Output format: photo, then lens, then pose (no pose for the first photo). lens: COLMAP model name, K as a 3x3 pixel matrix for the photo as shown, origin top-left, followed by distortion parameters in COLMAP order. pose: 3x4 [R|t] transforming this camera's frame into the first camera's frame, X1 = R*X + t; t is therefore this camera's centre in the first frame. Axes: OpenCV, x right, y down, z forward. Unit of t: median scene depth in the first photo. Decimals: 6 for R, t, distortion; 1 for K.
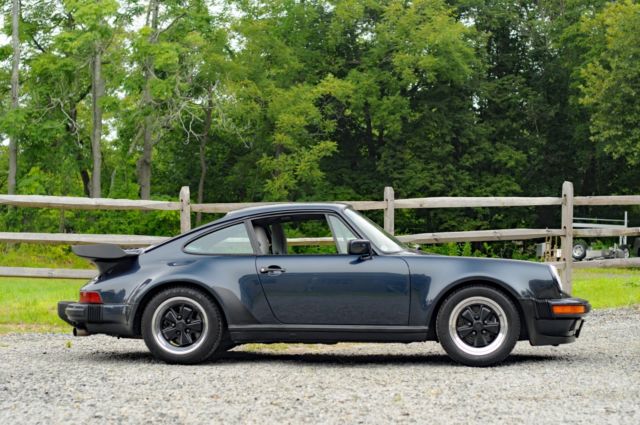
lens RADIAL K [[1417.3, 0, 320.0], [0, 1417.3, 212.5], [0, 0, 1]] dist [-0.007916, 0.111981]
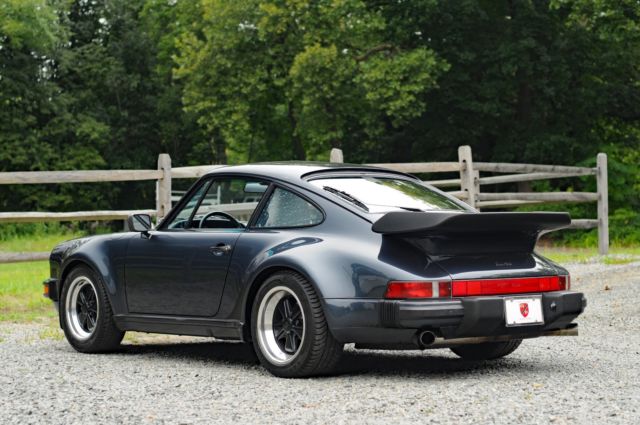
lens RADIAL K [[1417.3, 0, 320.0], [0, 1417.3, 212.5], [0, 0, 1]] dist [-0.007916, 0.111981]
pose [[0.939900, -0.015678, 0.341091, -0.055923], [0.009664, 0.999767, 0.019324, 0.000847], [-0.341314, -0.014866, 0.939832, 0.040609]]
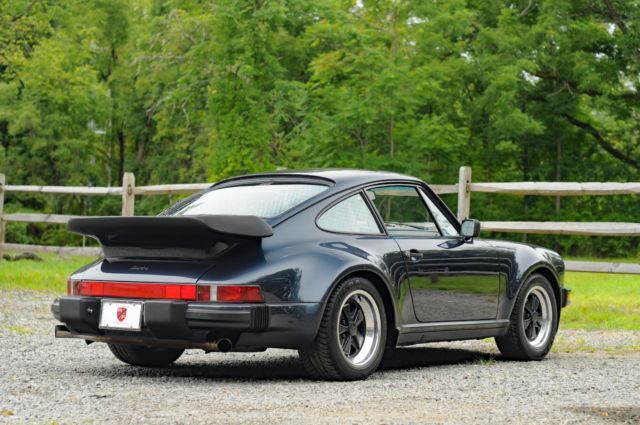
lens RADIAL K [[1417.3, 0, 320.0], [0, 1417.3, 212.5], [0, 0, 1]] dist [-0.007916, 0.111981]
pose [[0.552974, -0.021920, -0.832910, 0.160166], [0.016434, 0.999746, -0.015400, 0.006362], [0.833037, -0.005172, 0.553194, 0.111342]]
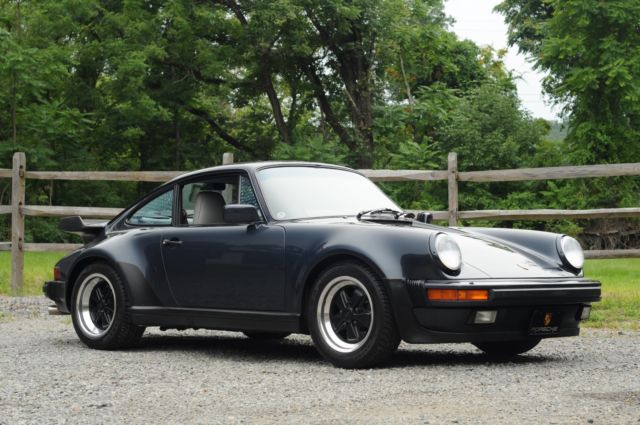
lens RADIAL K [[1417.3, 0, 320.0], [0, 1417.3, 212.5], [0, 0, 1]] dist [-0.007916, 0.111981]
pose [[0.780231, -0.018088, -0.625230, 0.123194], [0.023247, 0.999730, 0.000087, 0.005247], [0.625059, -0.014603, 0.780441, 0.083272]]
